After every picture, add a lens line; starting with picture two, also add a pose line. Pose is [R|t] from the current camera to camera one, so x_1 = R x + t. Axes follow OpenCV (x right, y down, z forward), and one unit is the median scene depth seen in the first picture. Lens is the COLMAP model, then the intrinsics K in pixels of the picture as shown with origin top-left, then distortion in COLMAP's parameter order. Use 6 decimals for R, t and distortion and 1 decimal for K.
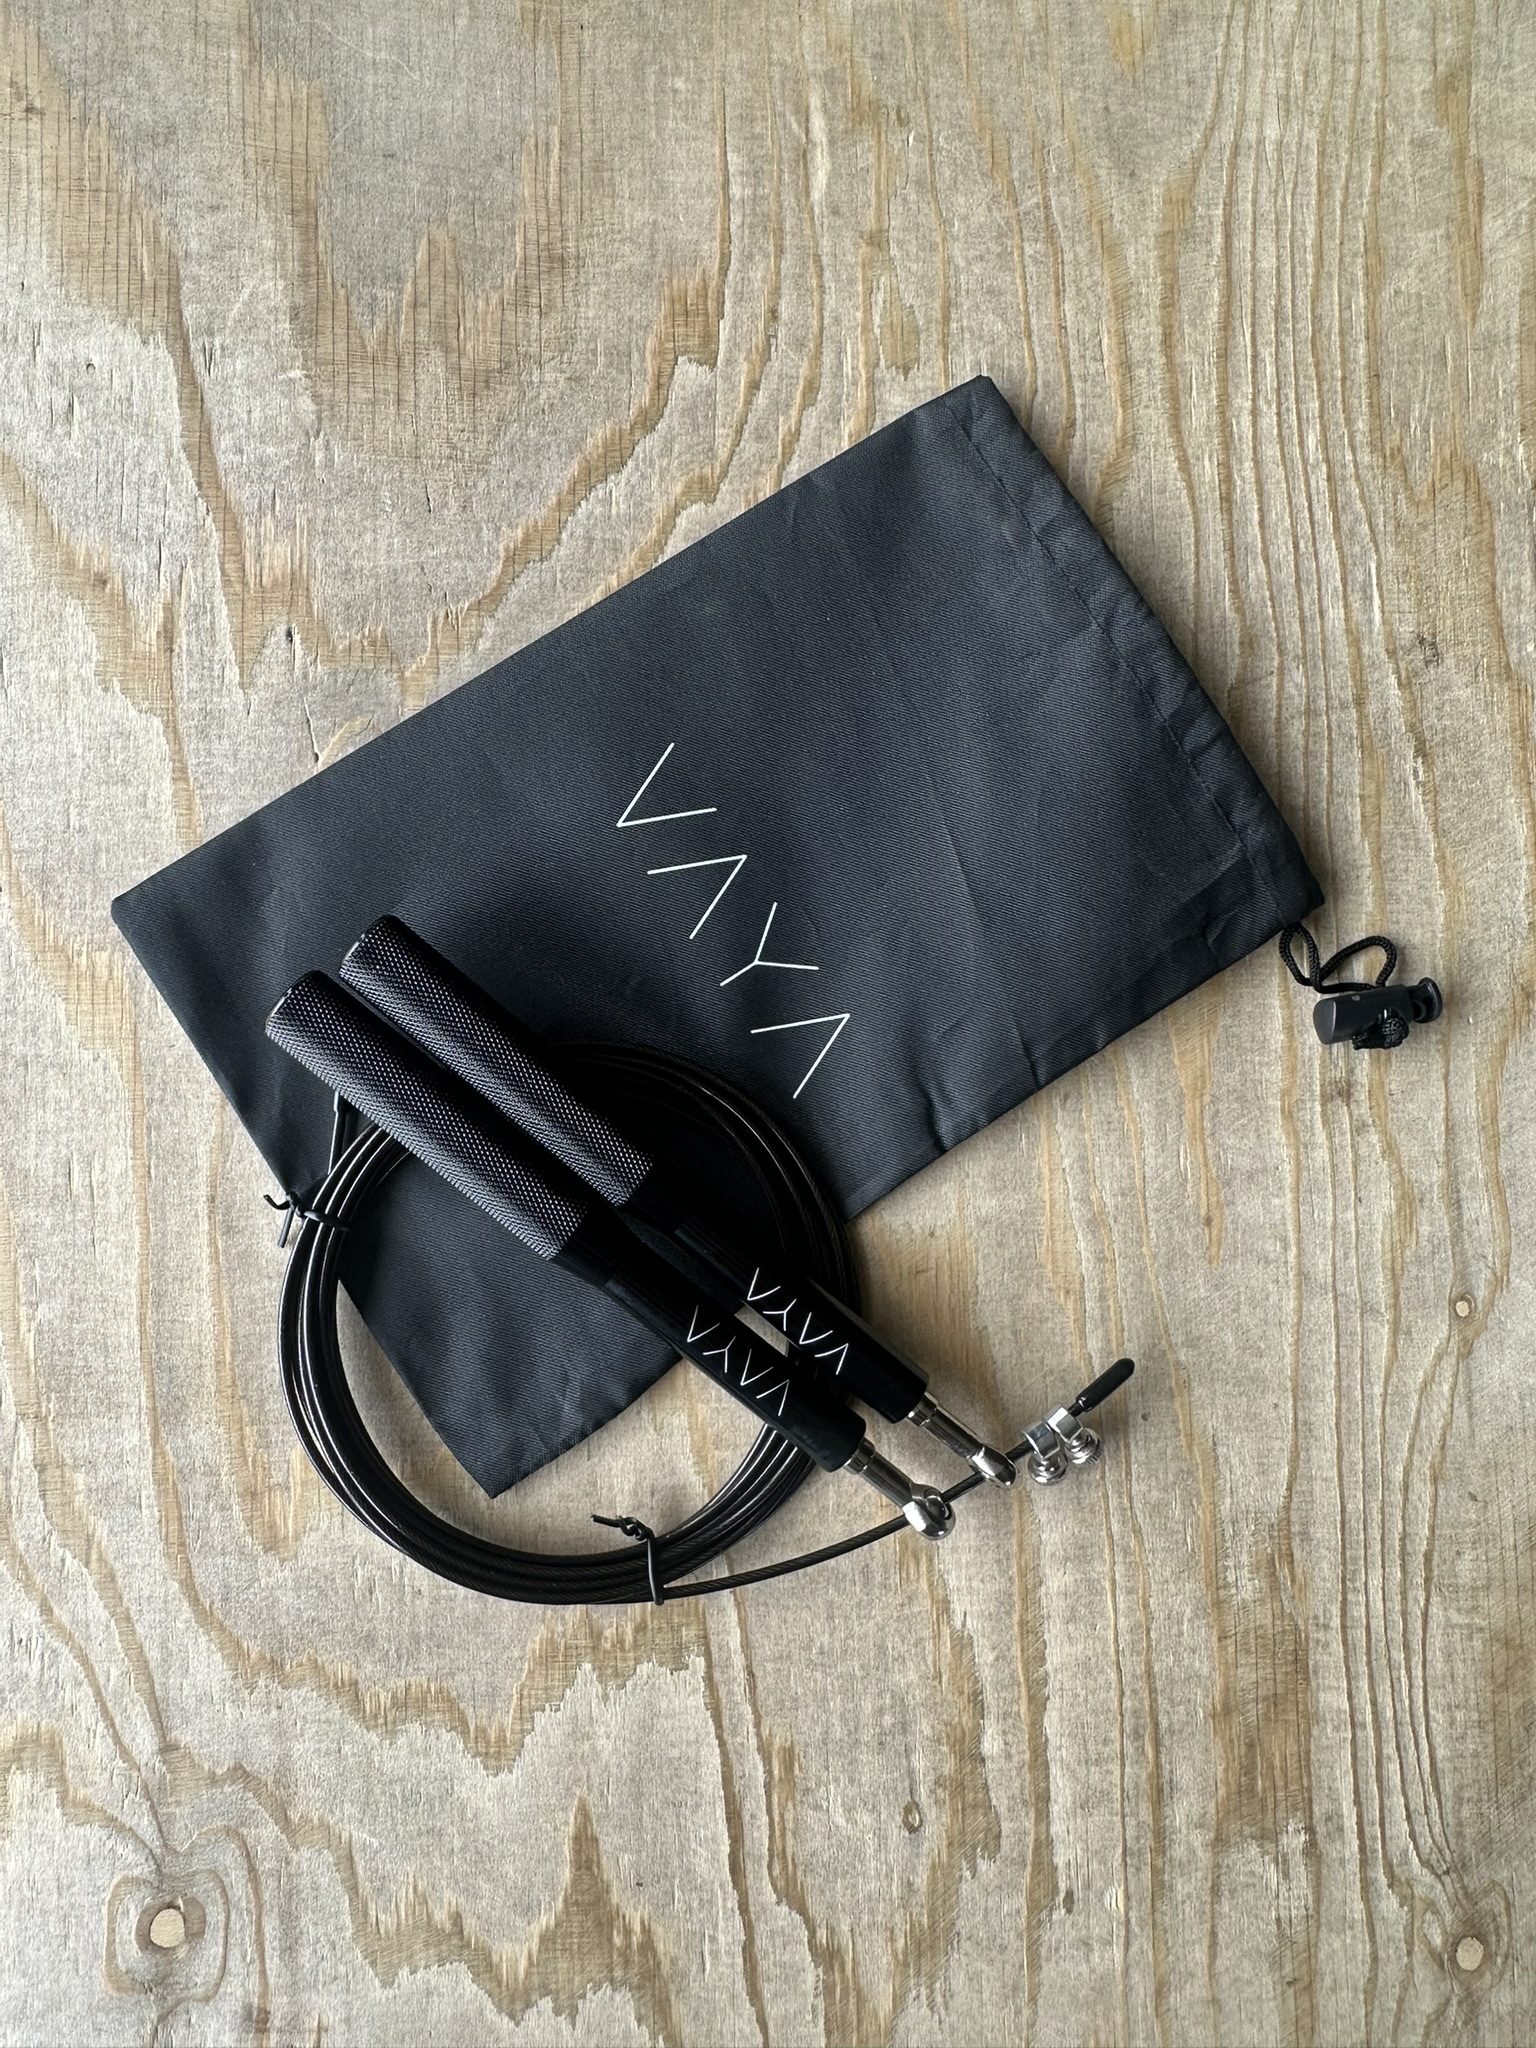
lens RADIAL K [[1438.8, 0, 768.3], [0, 1438.8, 1022.6], [0, 0, 1]] dist [-0.008804, 0.000273]
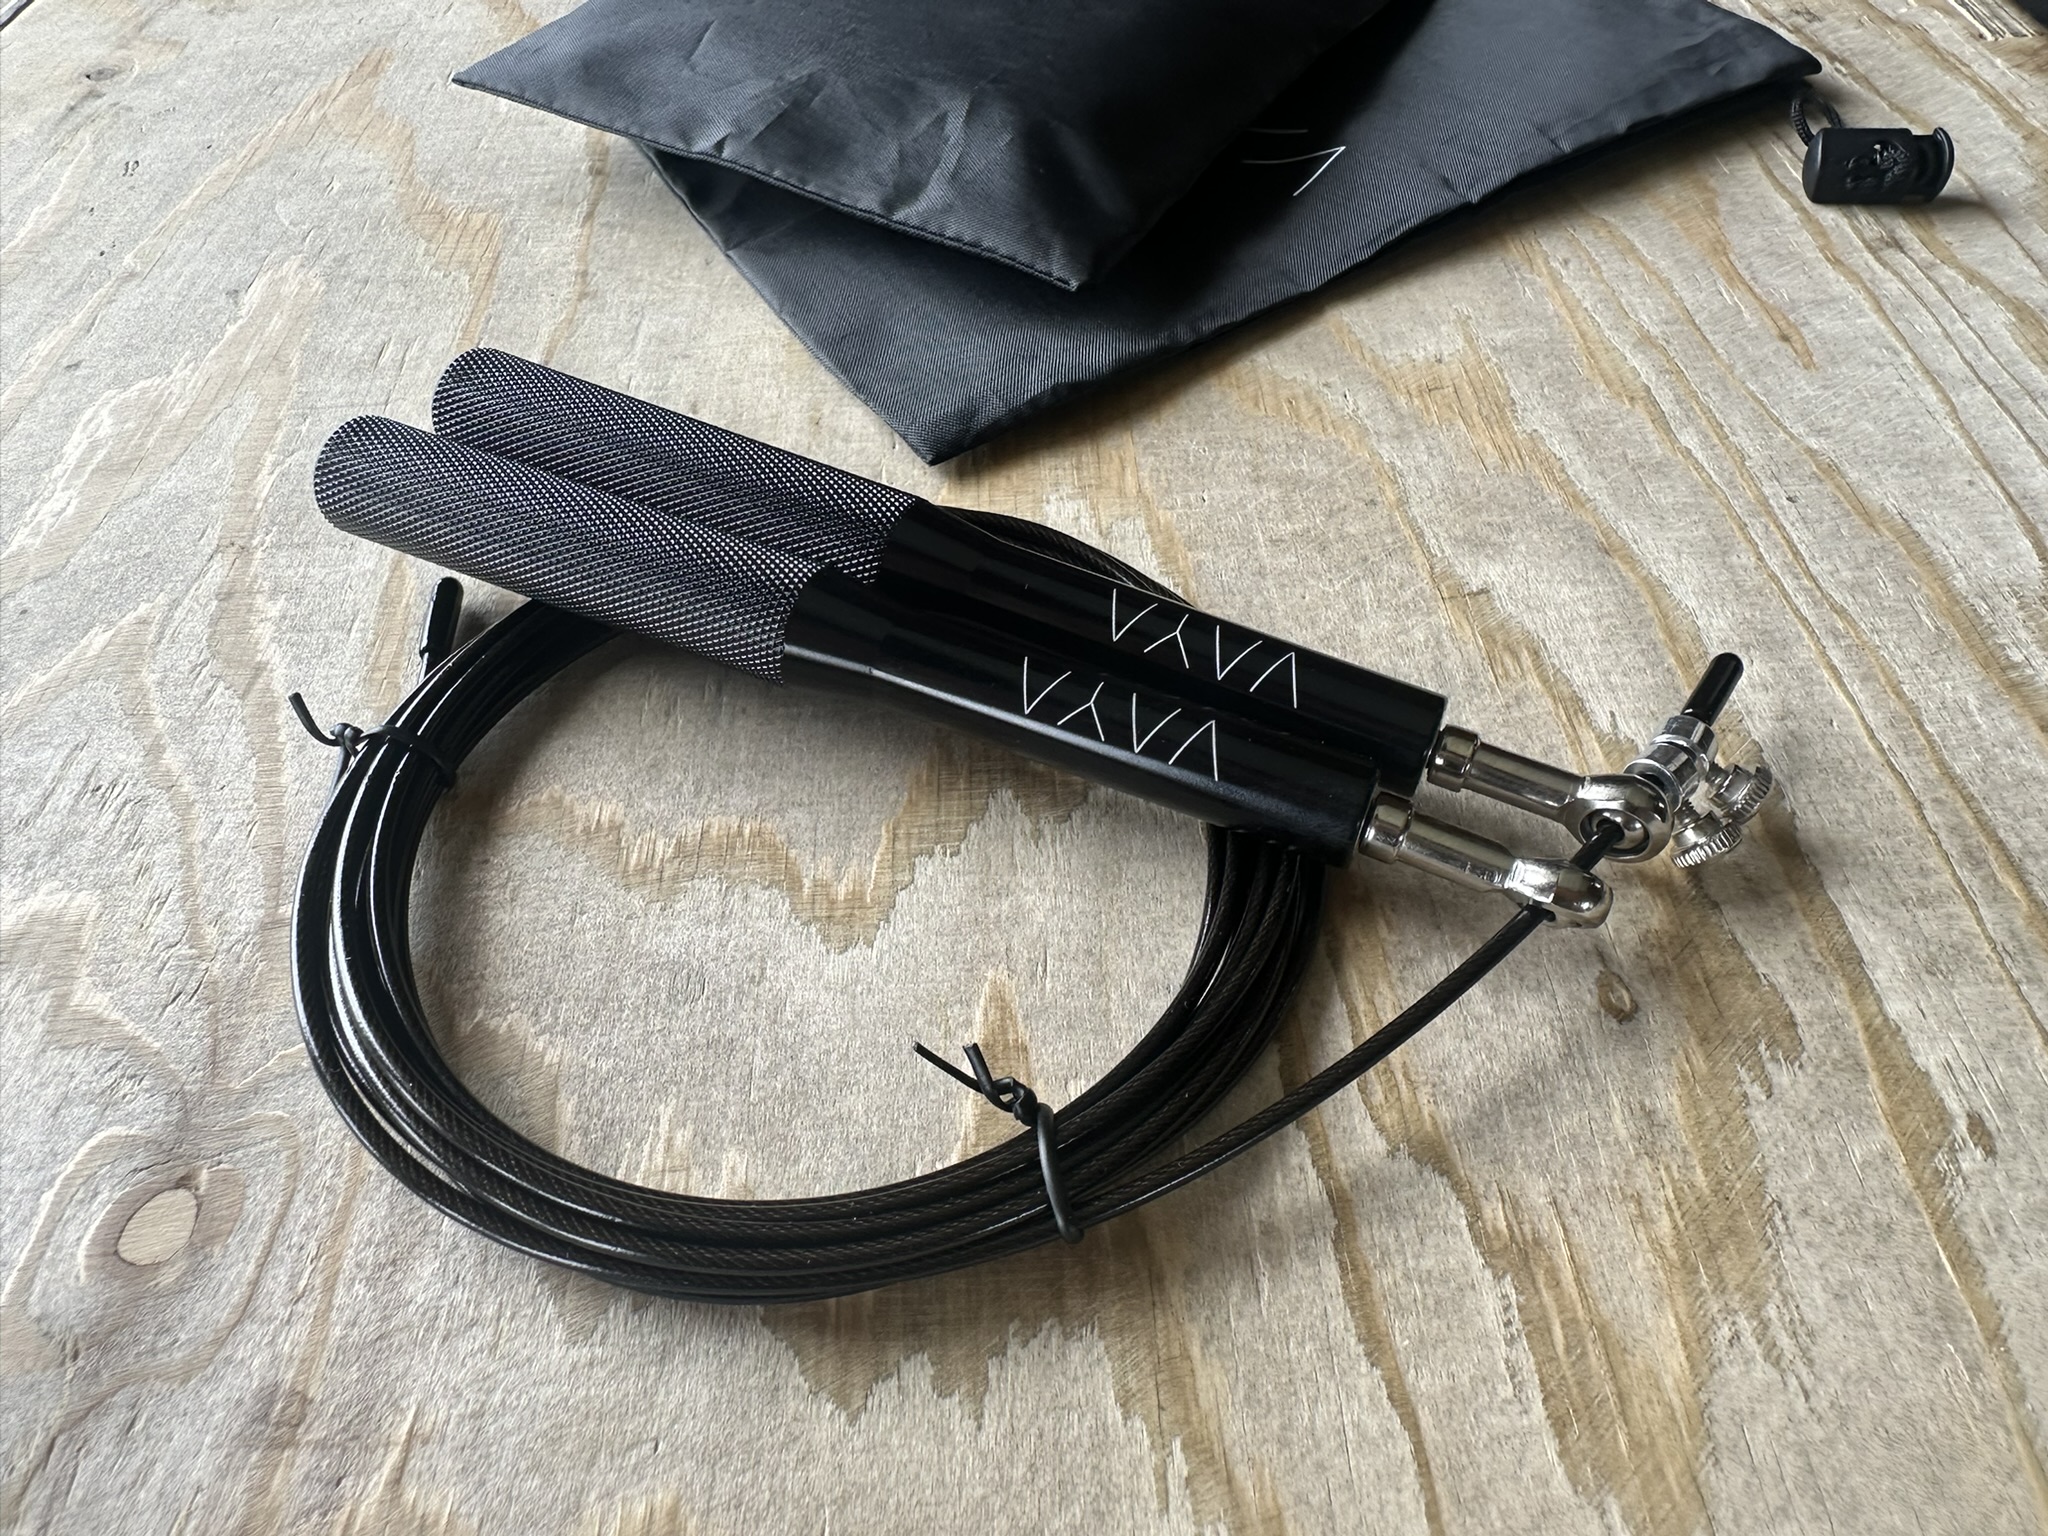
lens RADIAL K [[1438.8, 0, 1021.1], [0, 1438.8, 767.4], [0, 0, 1]] dist [-0.008804, 0.000273]
pose [[0.999346, -0.029965, -0.020245, -0.107302], [0.010347, 0.773349, -0.633896, 0.824458], [0.034651, 0.633272, 0.773153, 0.526083]]
